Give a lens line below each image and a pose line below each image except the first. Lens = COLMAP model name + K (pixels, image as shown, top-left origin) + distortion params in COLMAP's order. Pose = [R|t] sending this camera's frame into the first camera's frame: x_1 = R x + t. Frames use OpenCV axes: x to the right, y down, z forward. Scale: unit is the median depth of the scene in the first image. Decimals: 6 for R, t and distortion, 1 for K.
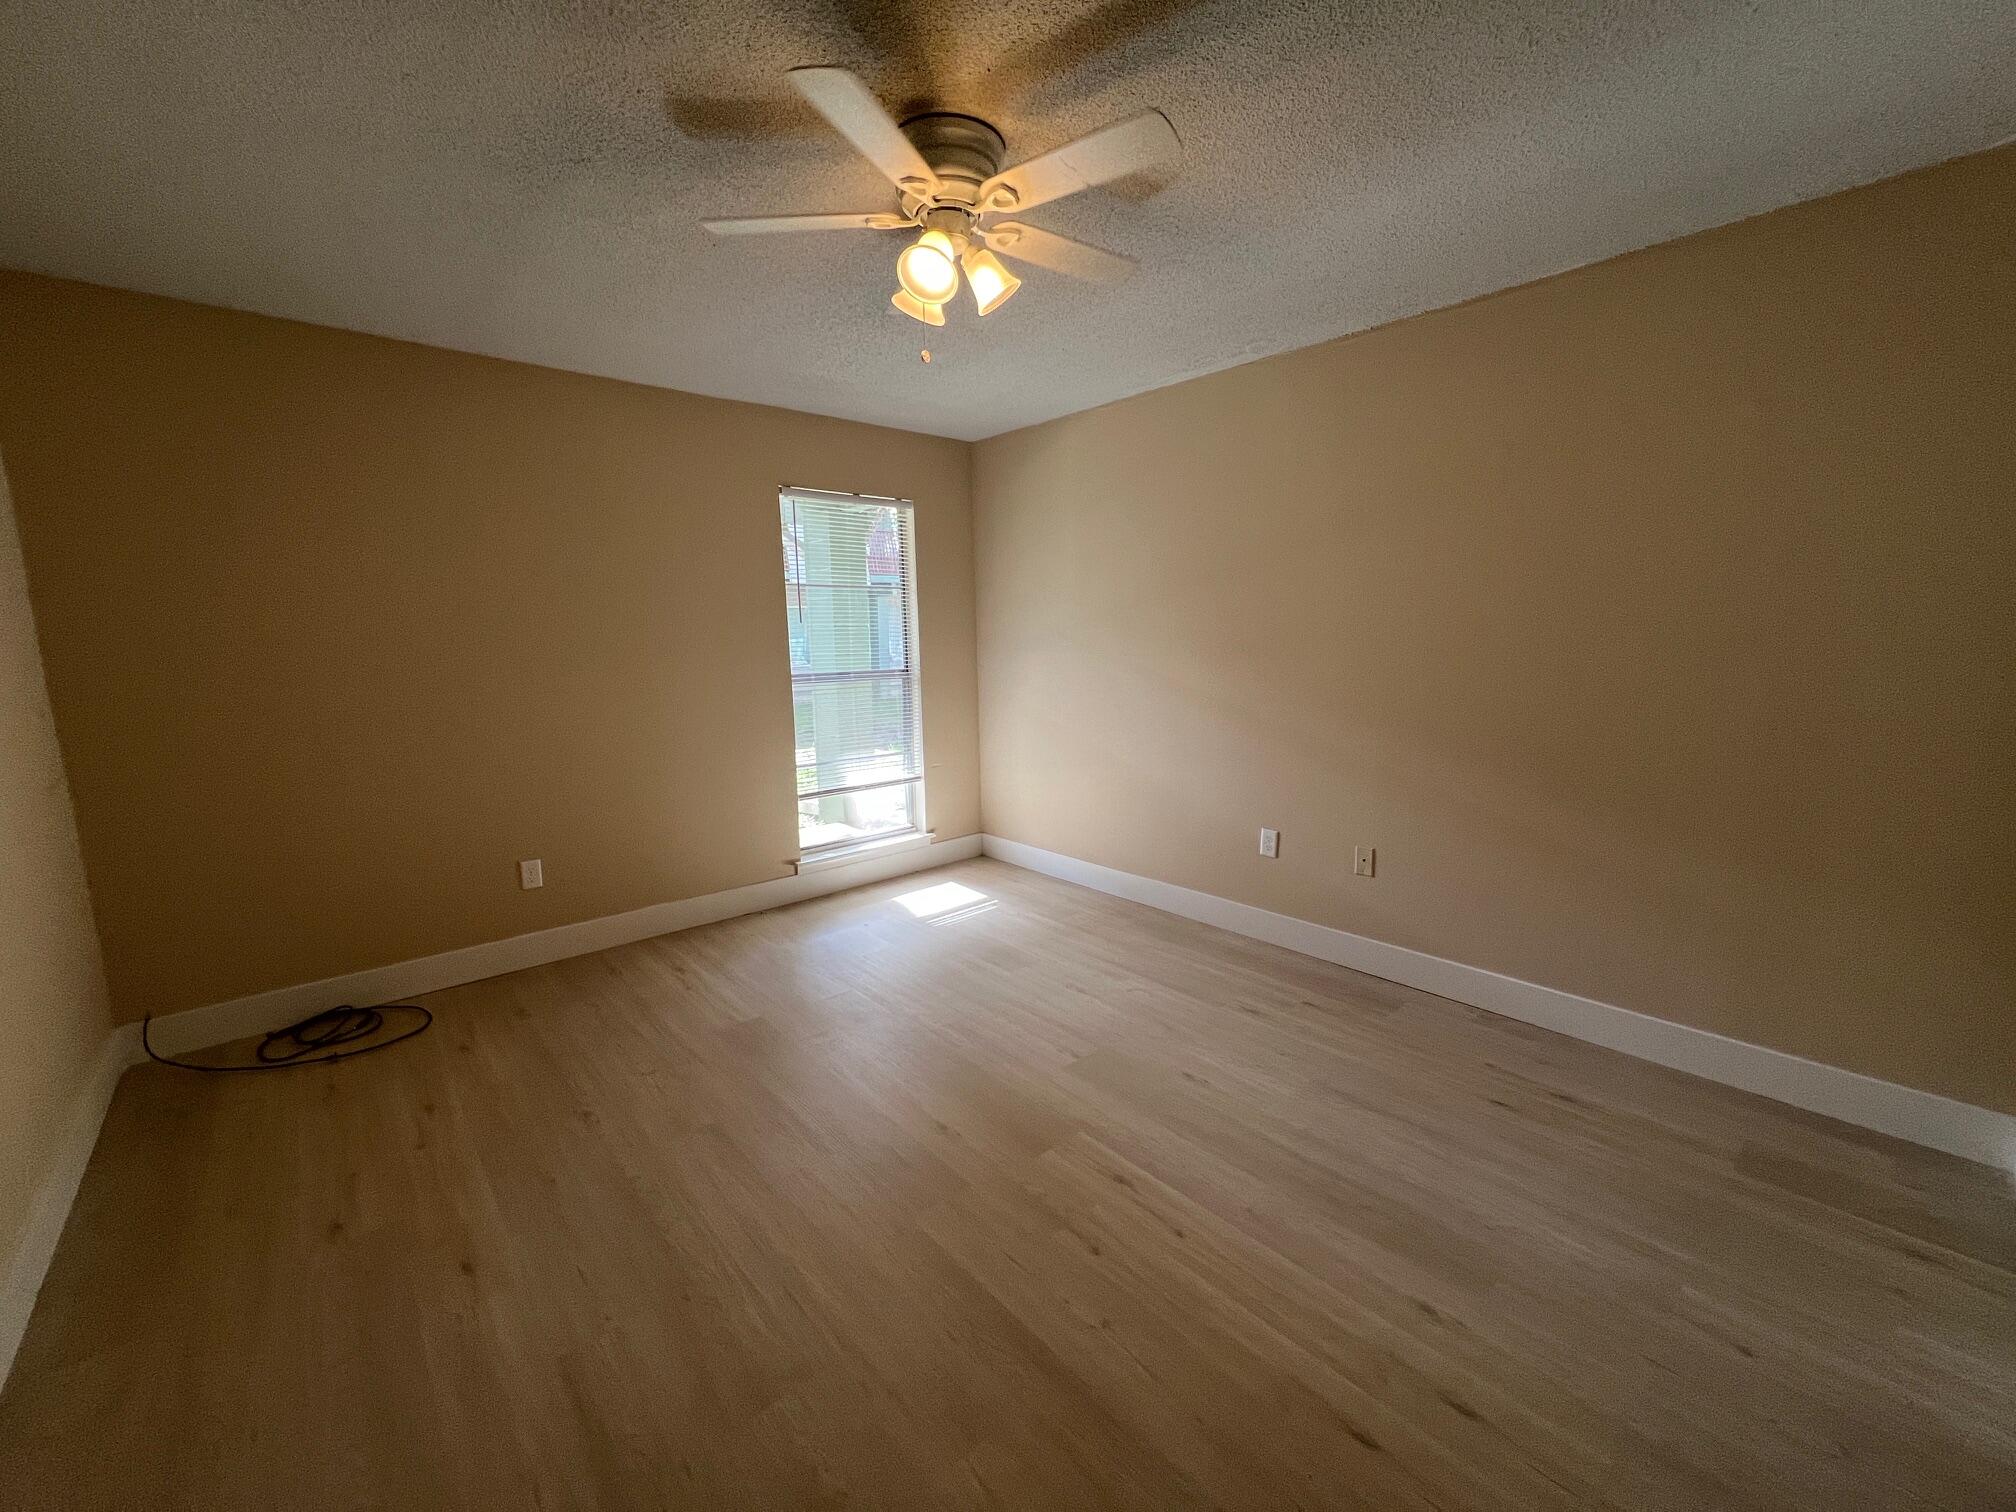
lens RADIAL K [[808.2, 0, 1009.0], [0, 808.2, 758.3], [0, 0, 1]] dist [-0.001283, 0.000347]
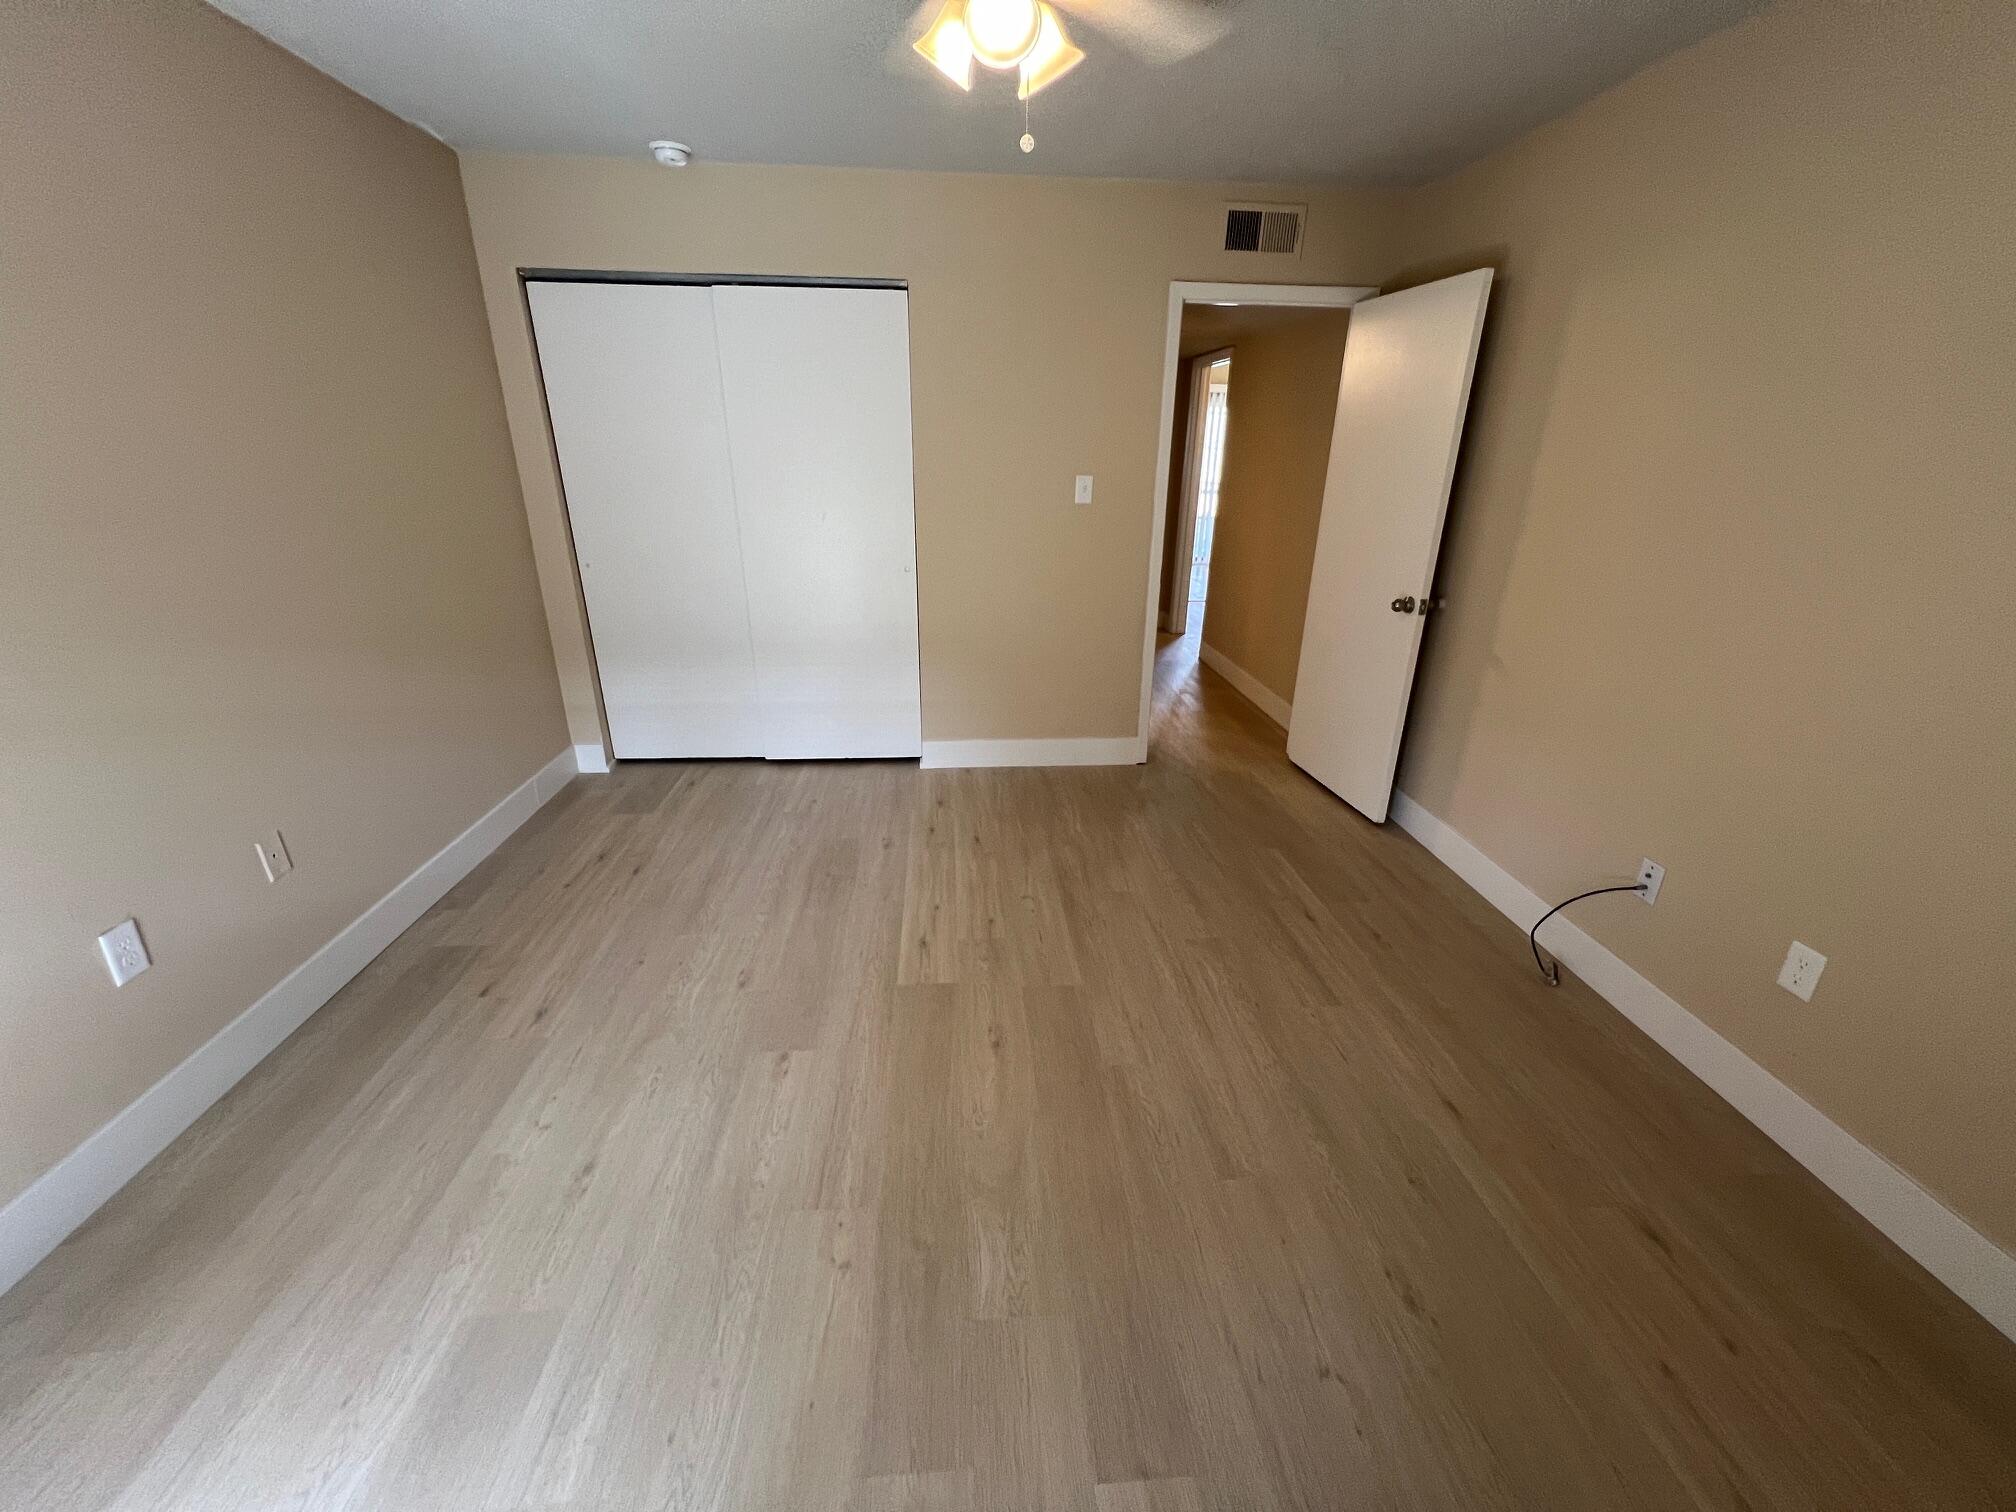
lens RADIAL K [[808.2, 0, 1012.1], [0, 808.2, 760.9], [0, 0, 1]] dist [-0.001283, 0.000347]
pose [[-0.801652, -0.216420, 0.557241, -0.467744], [0.090038, 0.877819, 0.470455, -0.234807], [-0.590972, 0.427313, -0.684219, 1.267216]]
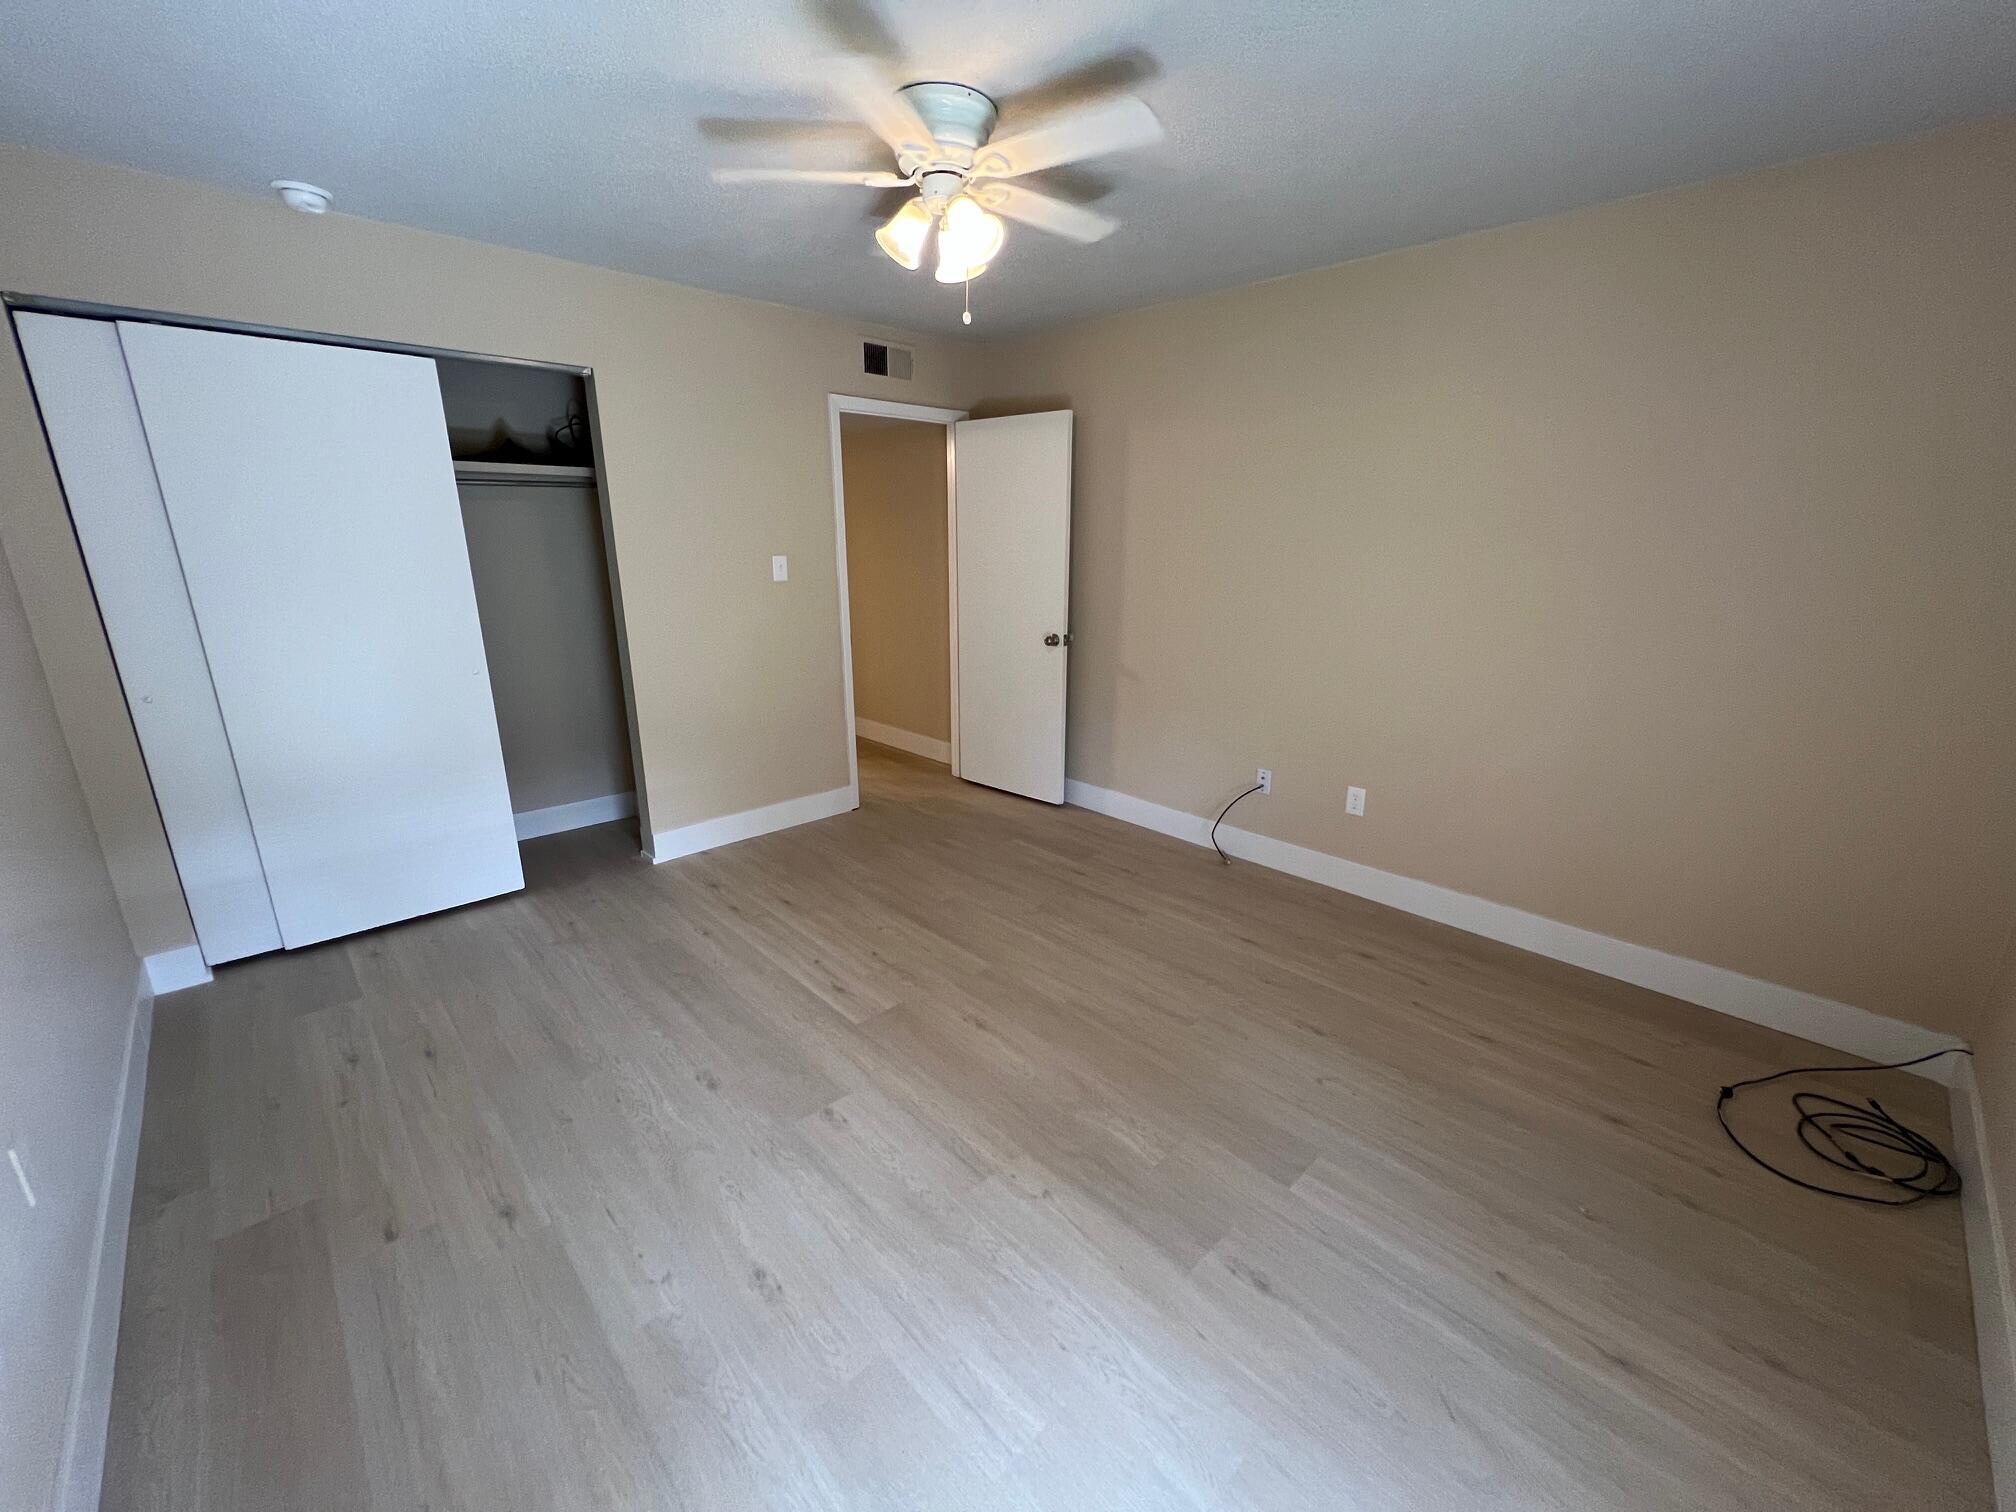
lens RADIAL K [[808.2, 0, 1011.8], [0, 808.2, 759.6], [0, 0, 1]] dist [-0.001283, 0.000347]
pose [[-0.998801, 0.020506, -0.044445, -0.071053], [-0.000087, 0.907270, 0.420548, -0.288143], [0.048947, 0.420048, -0.906181, 1.571395]]
